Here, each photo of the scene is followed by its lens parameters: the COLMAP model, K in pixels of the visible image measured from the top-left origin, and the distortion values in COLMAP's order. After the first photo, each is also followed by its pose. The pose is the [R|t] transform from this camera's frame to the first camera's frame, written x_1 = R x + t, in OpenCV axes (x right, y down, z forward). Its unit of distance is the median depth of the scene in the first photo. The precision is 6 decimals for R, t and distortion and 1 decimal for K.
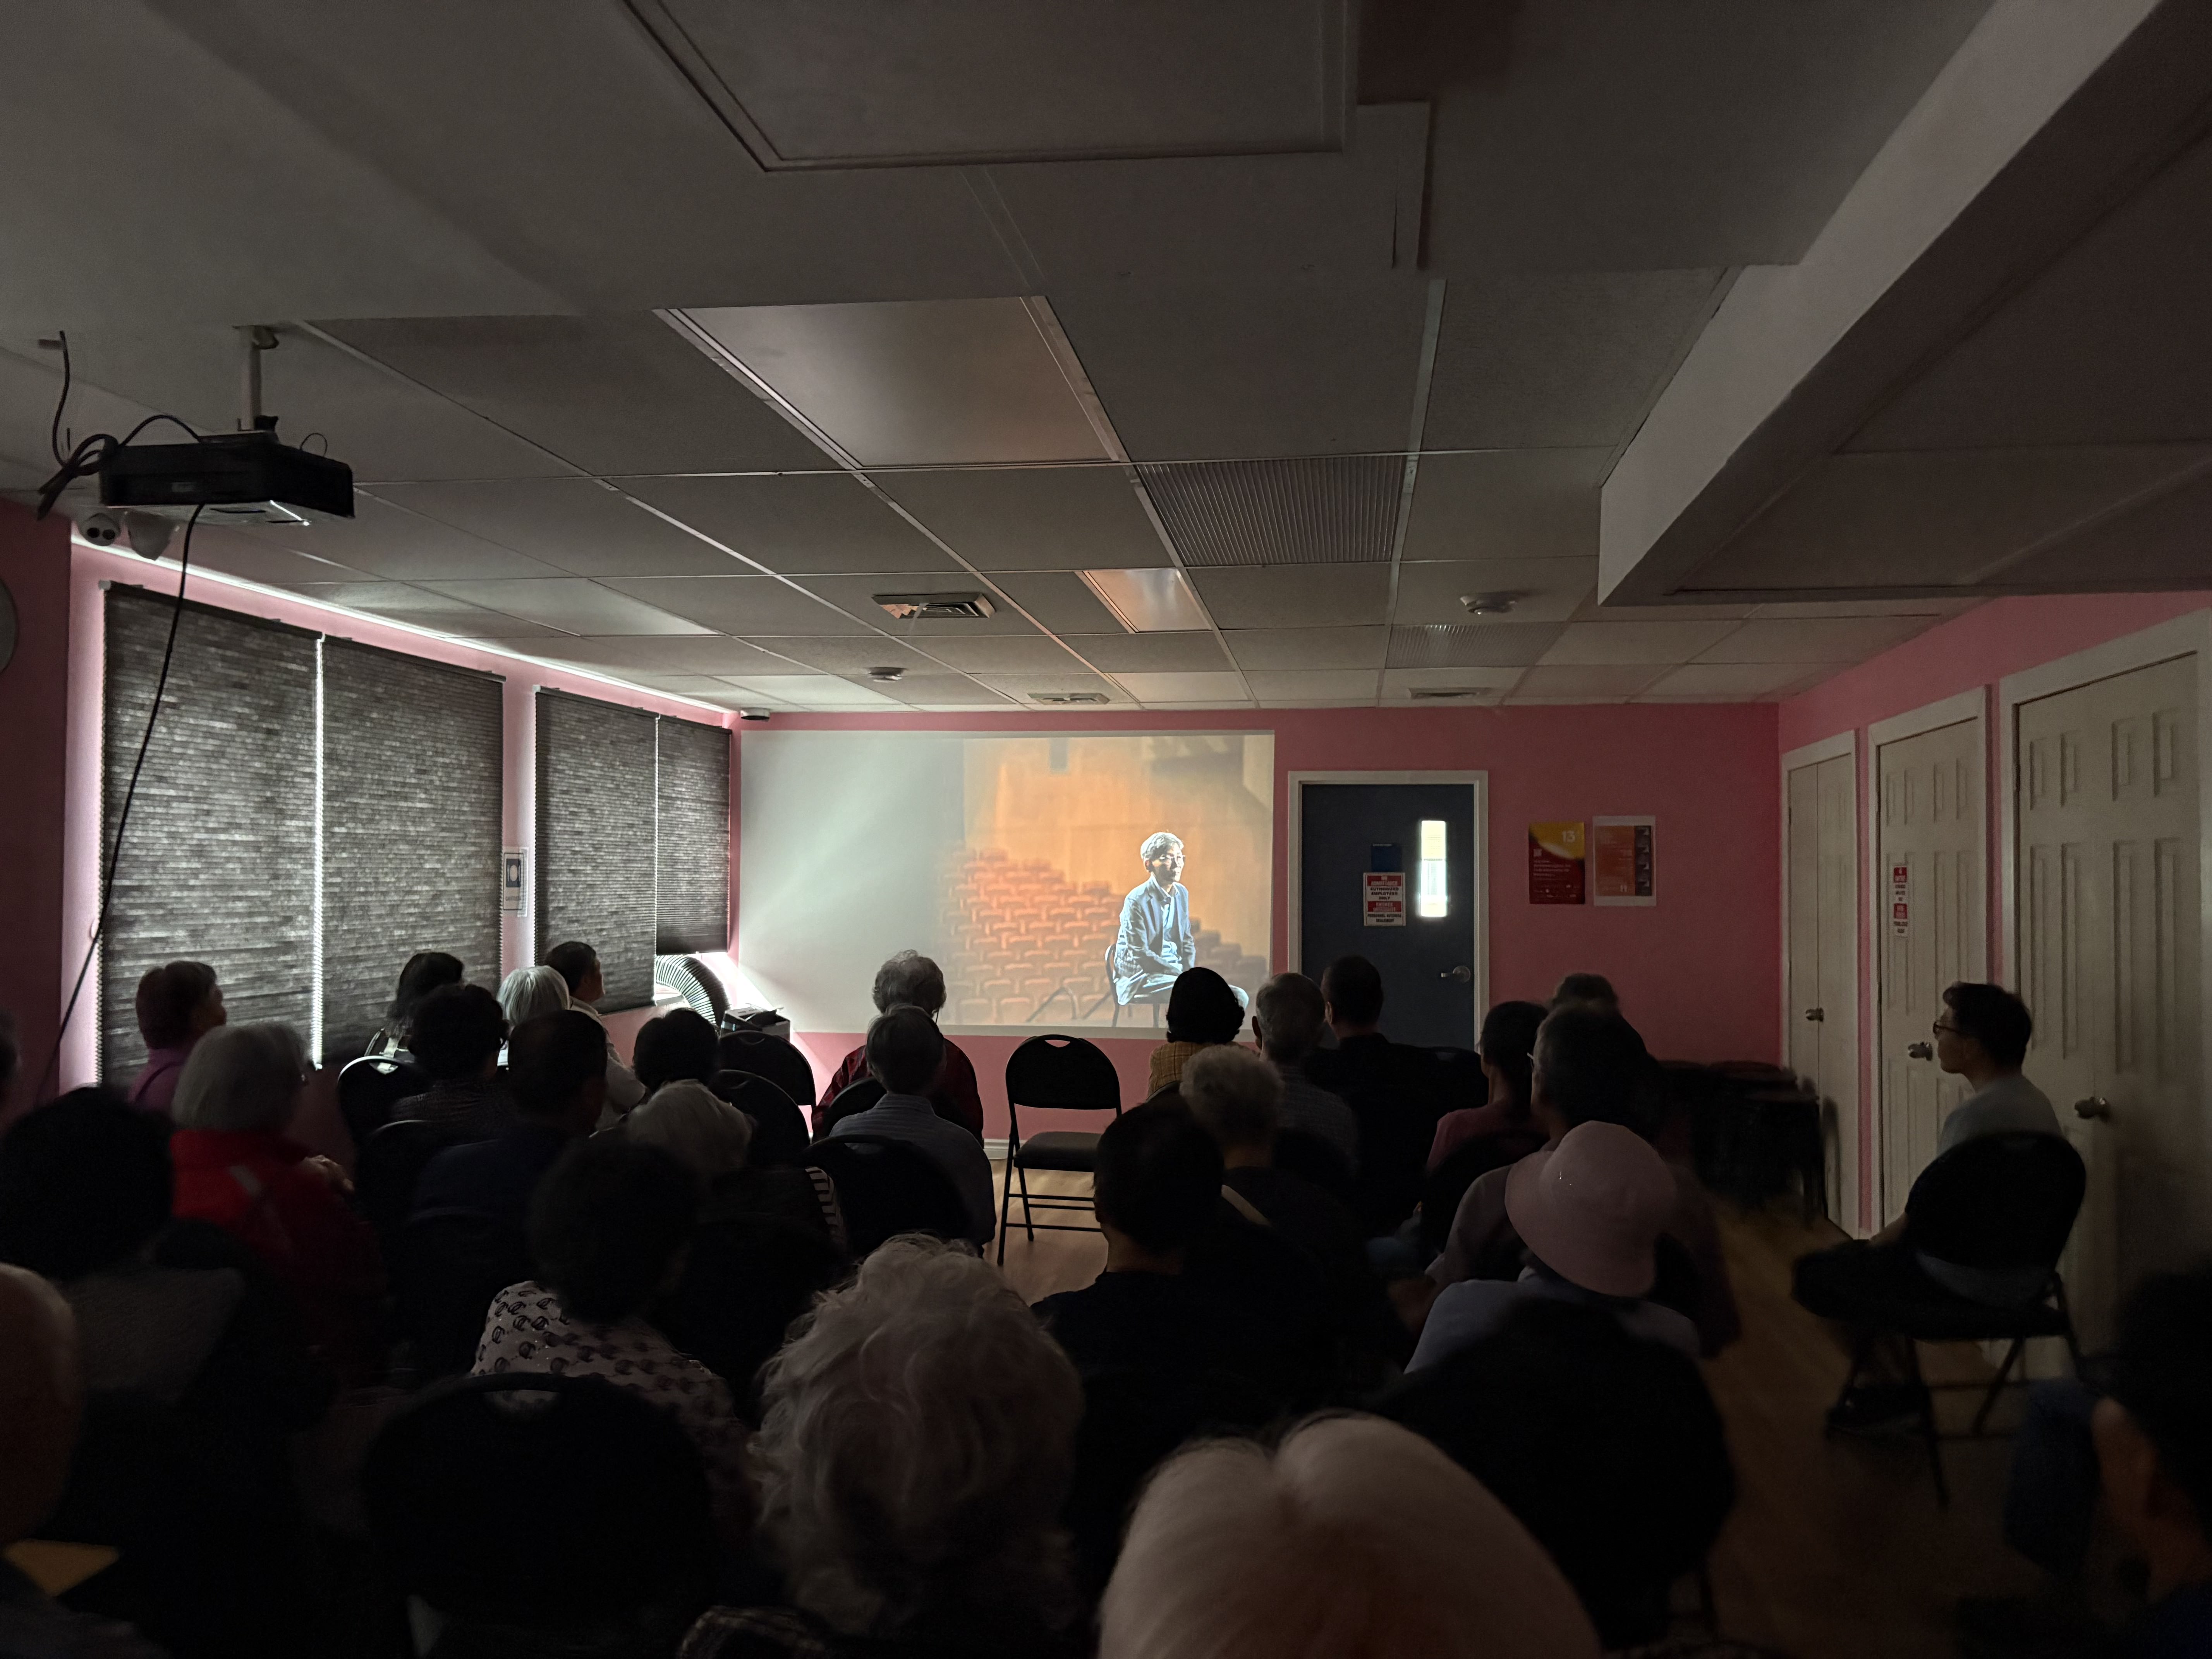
lens RADIAL K [[1680.7, 0, 1099.1], [0, 1680.7, 845.2], [0, 0, 1]] dist [0.072507, -0.065581]
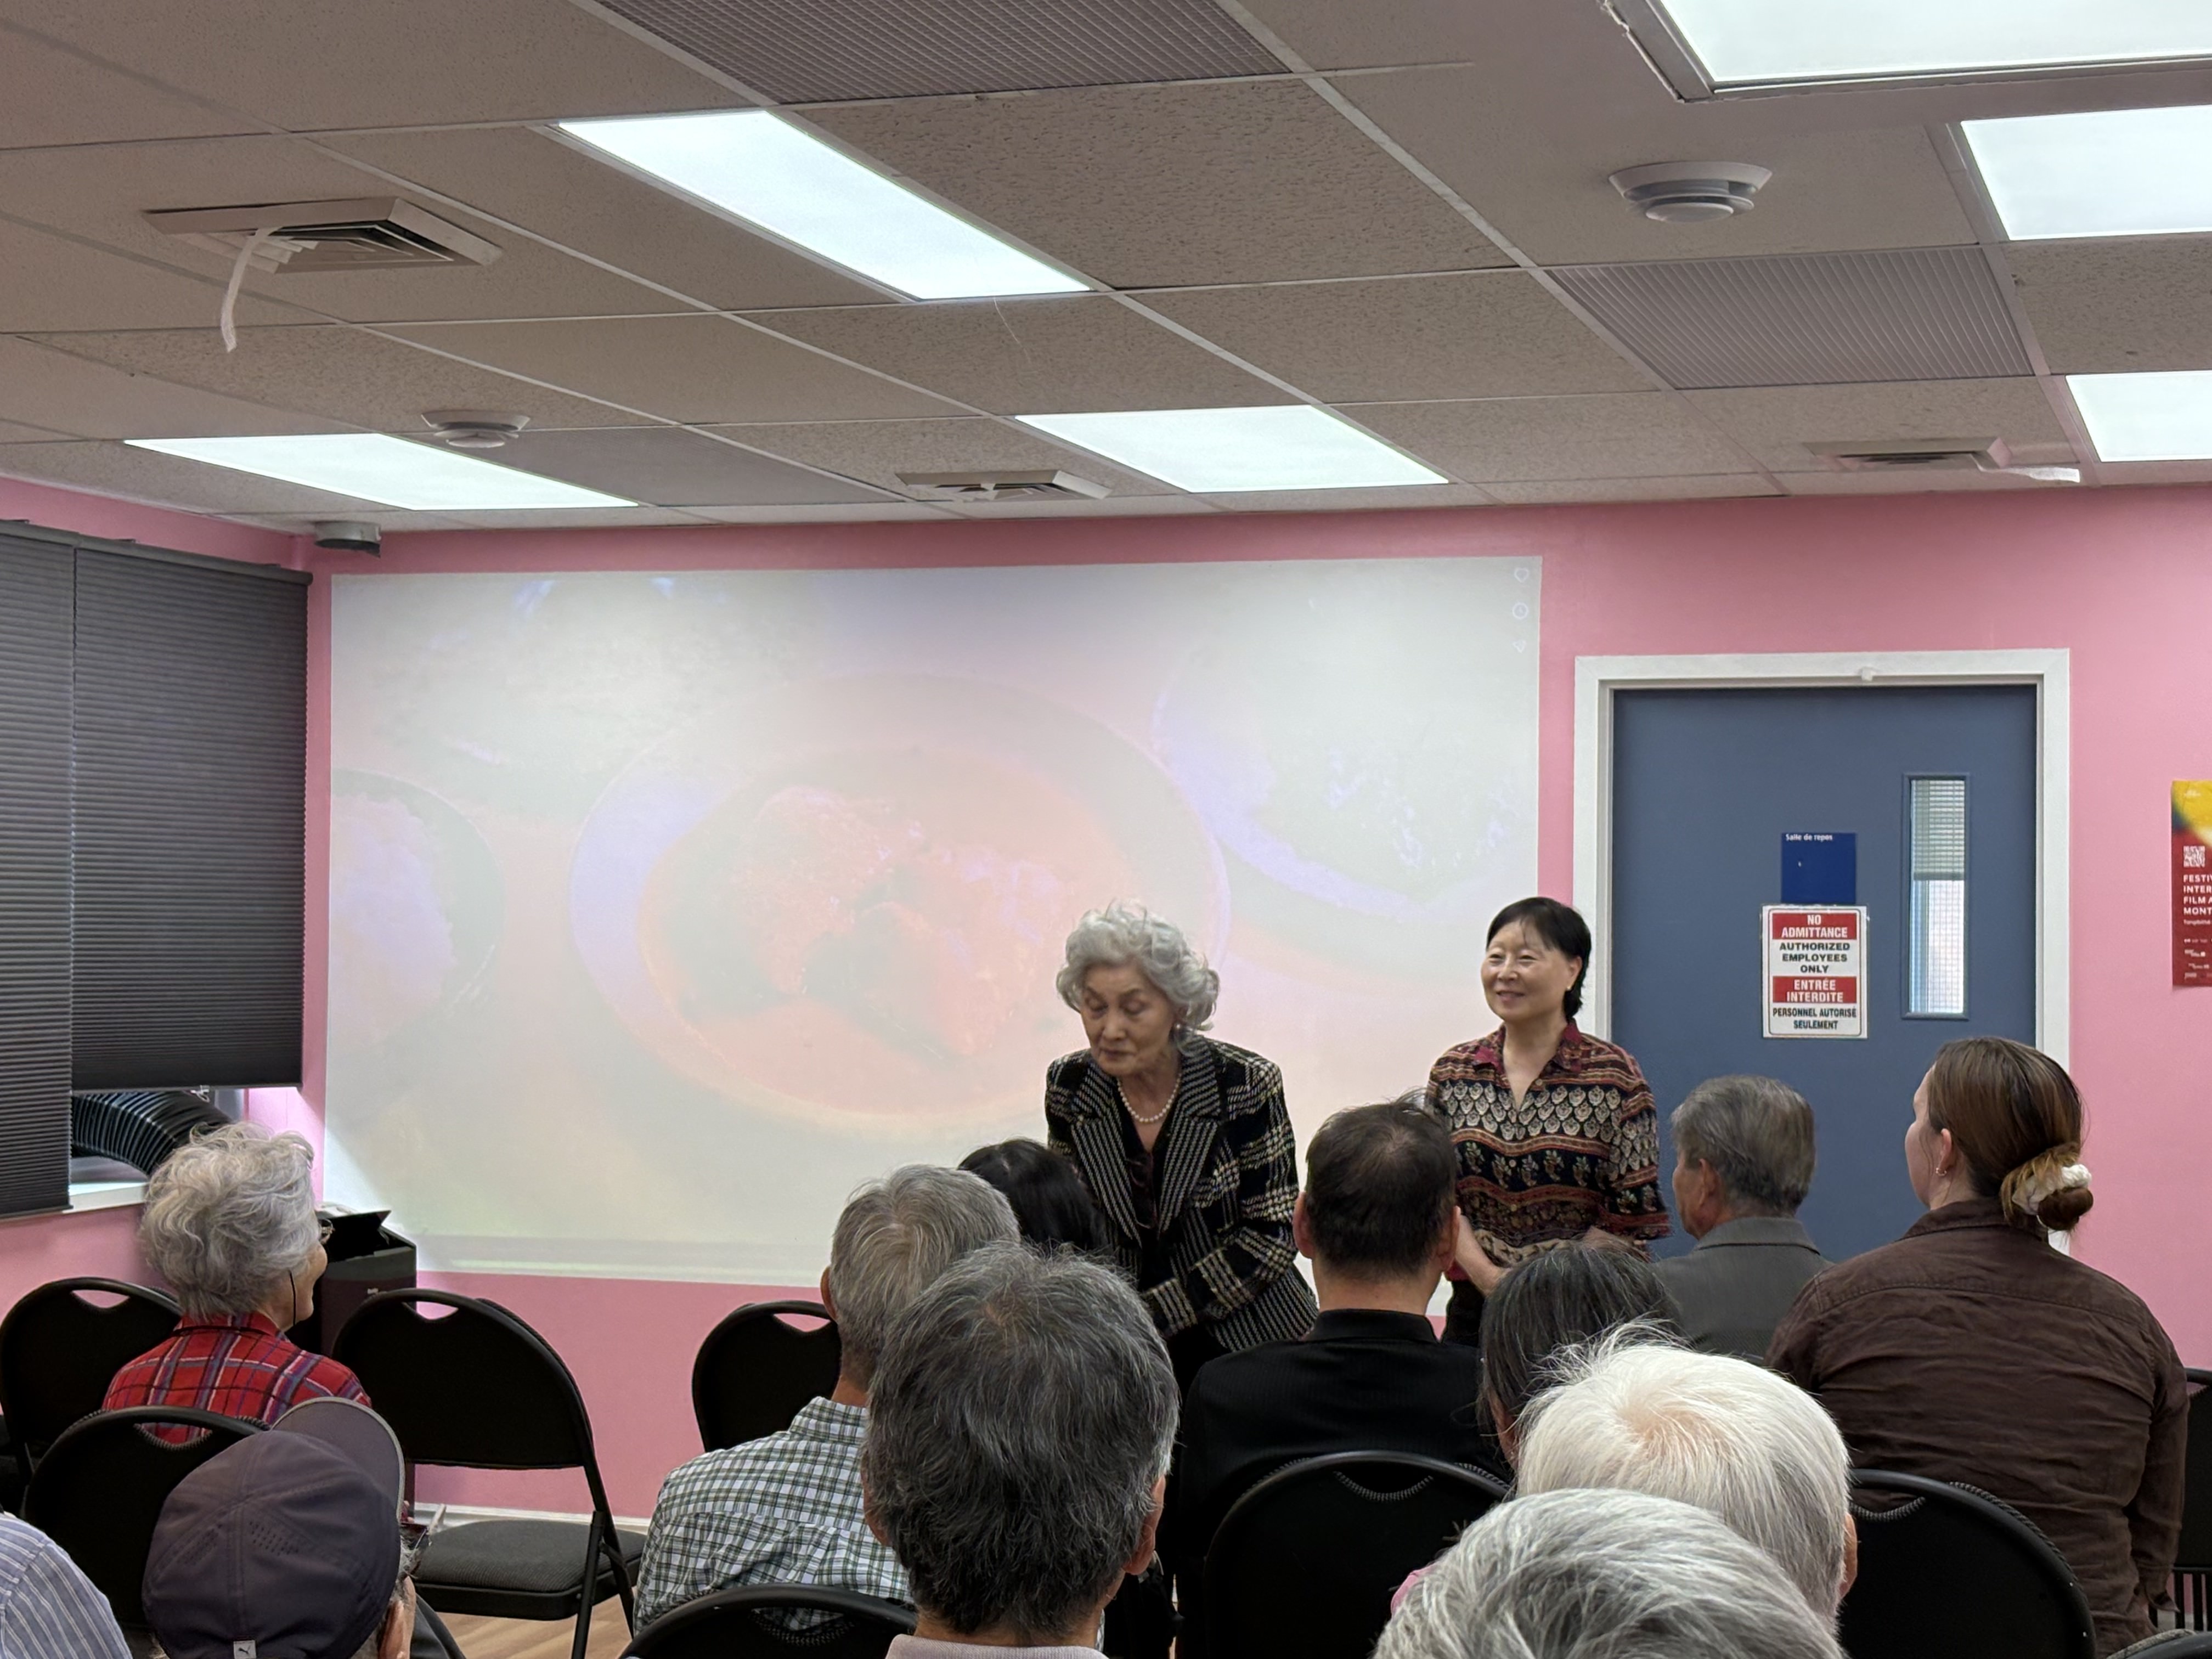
lens RADIAL K [[3595.7, 0, 990.8], [0, 3595.7, 841.4], [0, 0, 1]] dist [0.126504, -0.919140]
pose [[0.980608, 0.000479, -0.195979, 0.219484], [-0.000692, 0.999999, -0.001023, 0.002930], [0.195978, 0.001139, 0.980608, 0.170291]]
